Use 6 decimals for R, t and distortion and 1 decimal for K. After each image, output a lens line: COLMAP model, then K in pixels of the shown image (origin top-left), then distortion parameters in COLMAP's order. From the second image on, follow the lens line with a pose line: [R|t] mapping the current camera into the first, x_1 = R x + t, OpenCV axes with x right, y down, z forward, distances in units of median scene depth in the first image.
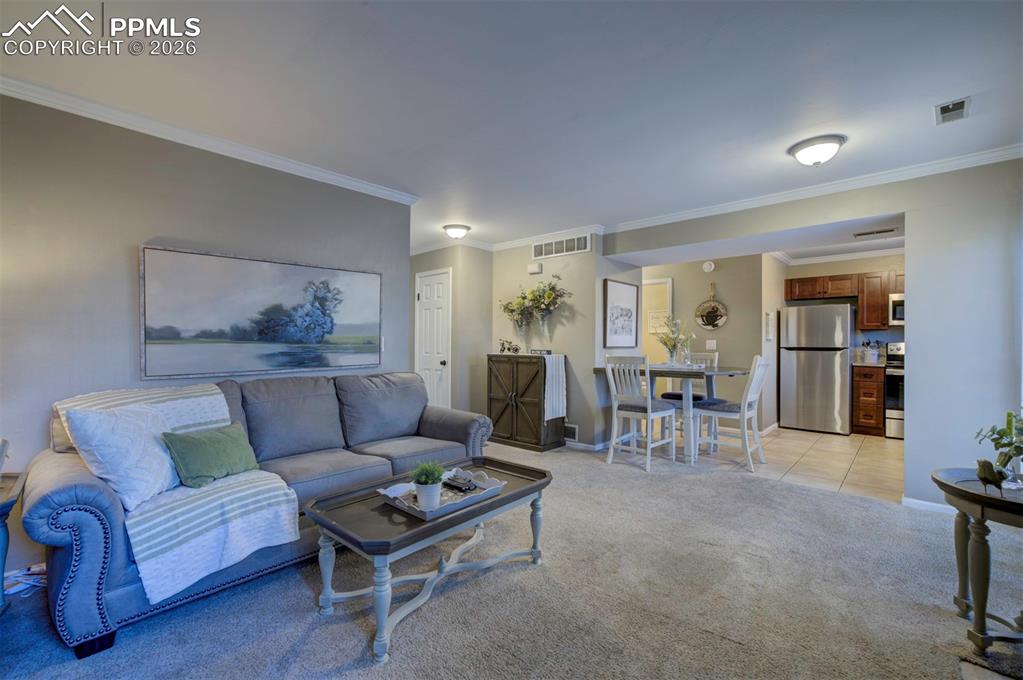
lens RADIAL K [[438.6, 0, 534.0], [0, 438.6, 346.4], [0, 0, 1]] dist [0.049541, 0.000074]
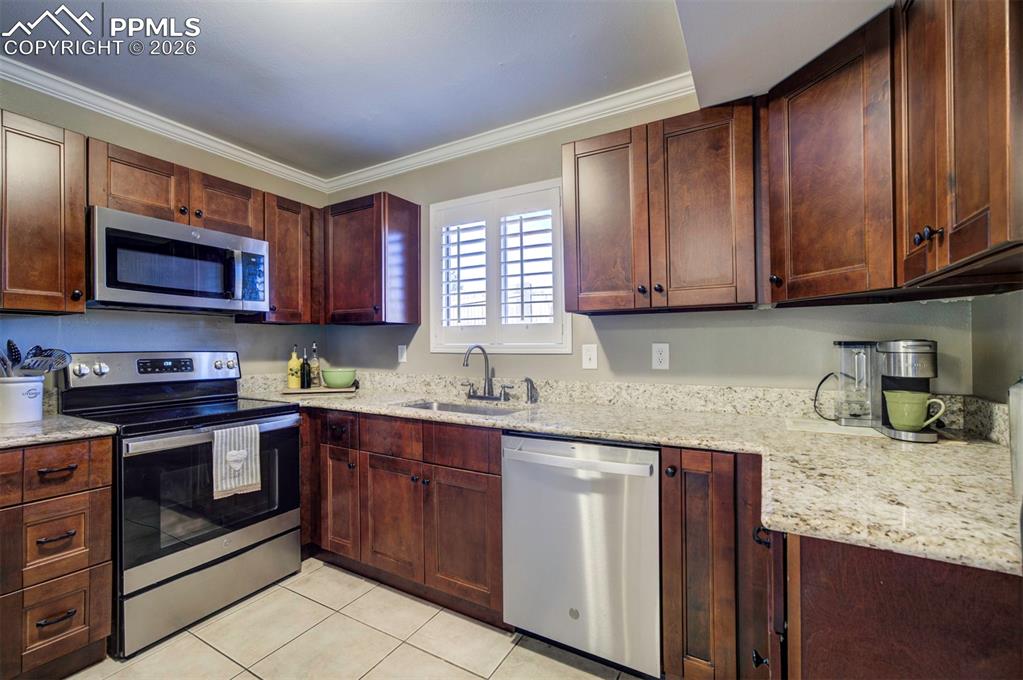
lens RADIAL K [[433.3, 0, 504.0], [0, 433.3, 345.4], [0, 0, 1]] dist [-0.000916, -0.000006]
pose [[-0.172100, -0.000139, 0.985079, 0.481805], [0.012521, 0.999919, 0.002328, -0.013056], [-0.985000, 0.012735, -0.172085, 0.863272]]
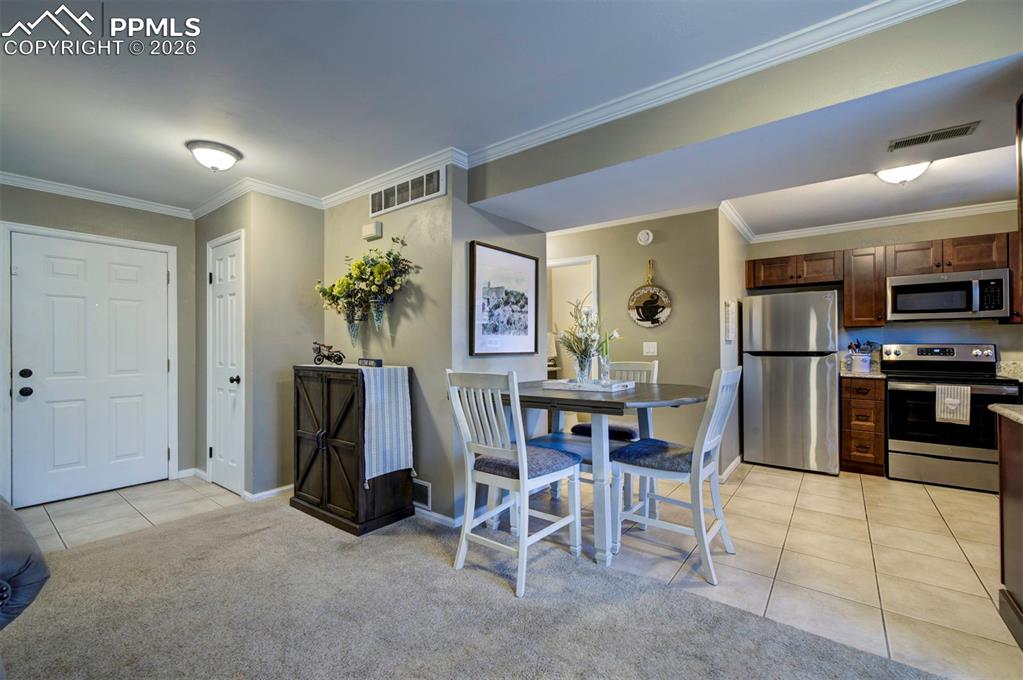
lens RADIAL K [[433.3, 0, 504.0], [0, 433.3, 345.4], [0, 0, 1]] dist [-0.000916, -0.000006]
pose [[0.999495, -0.005236, 0.031334, 0.170973], [0.005530, 0.999942, -0.009286, -0.004395], [-0.031283, 0.009455, 0.999466, 0.370578]]
